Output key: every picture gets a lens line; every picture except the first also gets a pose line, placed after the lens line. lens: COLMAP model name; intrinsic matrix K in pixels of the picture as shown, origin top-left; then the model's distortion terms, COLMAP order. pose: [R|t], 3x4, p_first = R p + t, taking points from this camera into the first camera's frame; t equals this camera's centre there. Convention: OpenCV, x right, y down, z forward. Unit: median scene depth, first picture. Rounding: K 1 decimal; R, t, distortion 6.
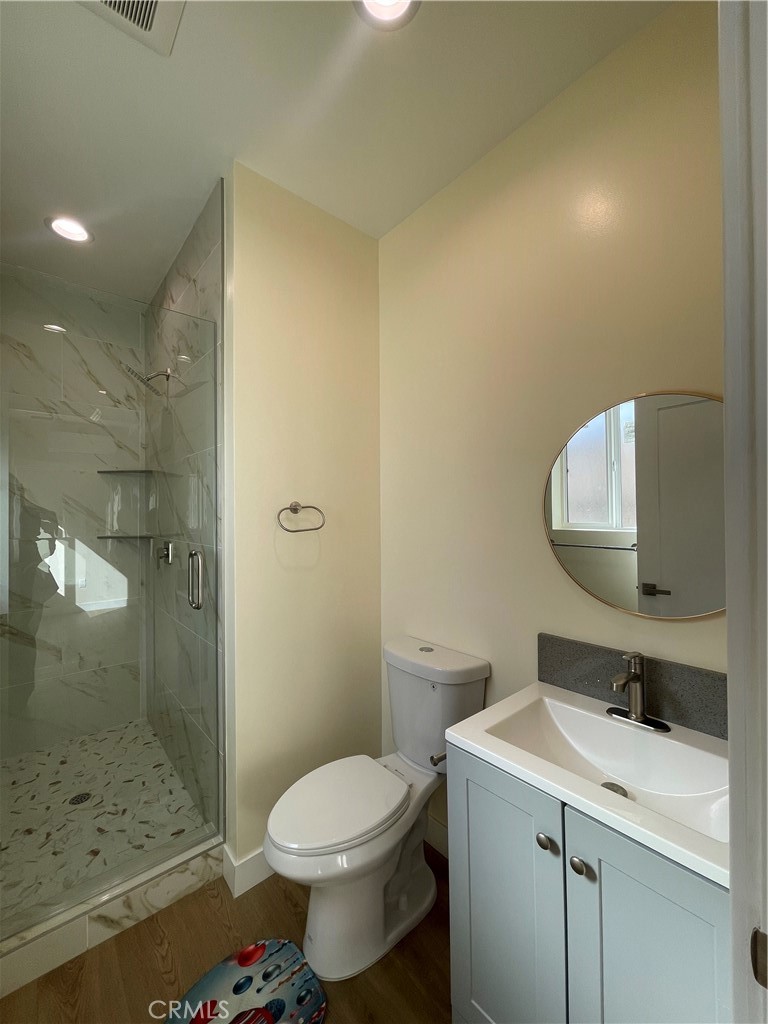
lens RADIAL K [[412.9, 0, 384.0], [0, 412.9, 512.0], [0, 0, 1]] dist [0.000962, 0.000333]
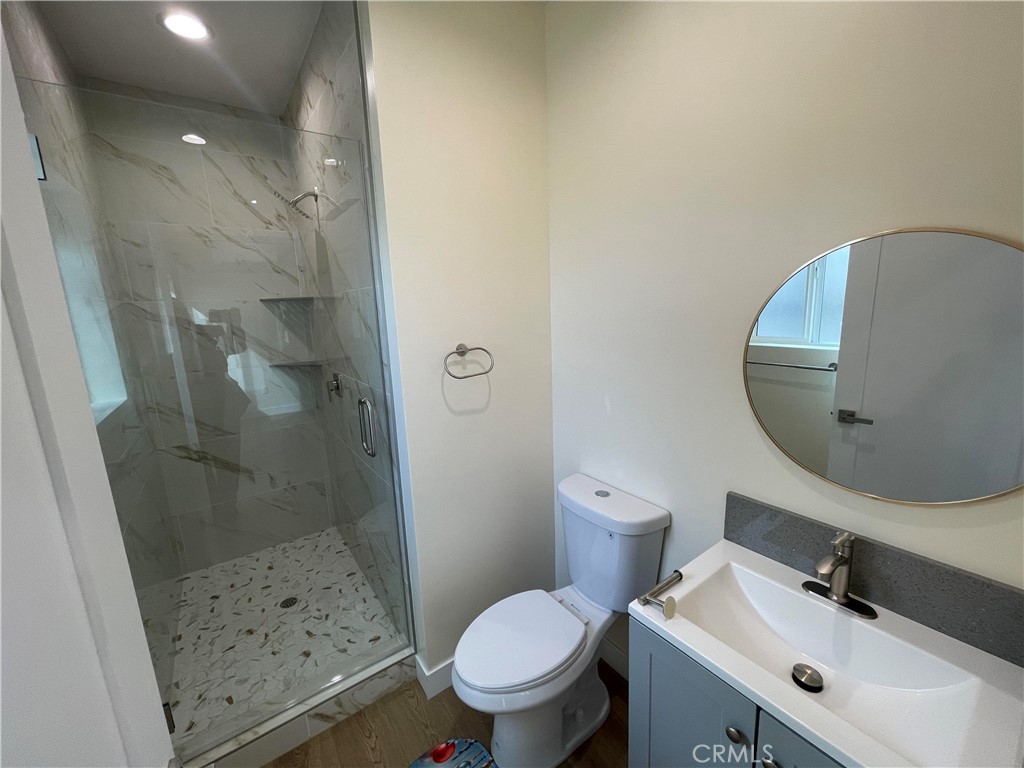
lens RADIAL K [[412.9, 0, 509.3], [0, 412.9, 384.7], [0, 0, 1]] dist [0.000962, 0.000333]
pose [[0.995723, -0.012844, -0.091488, -0.023122], [0.030988, 0.979352, 0.199771, -0.118372], [0.087033, -0.201752, 0.975562, 0.078350]]
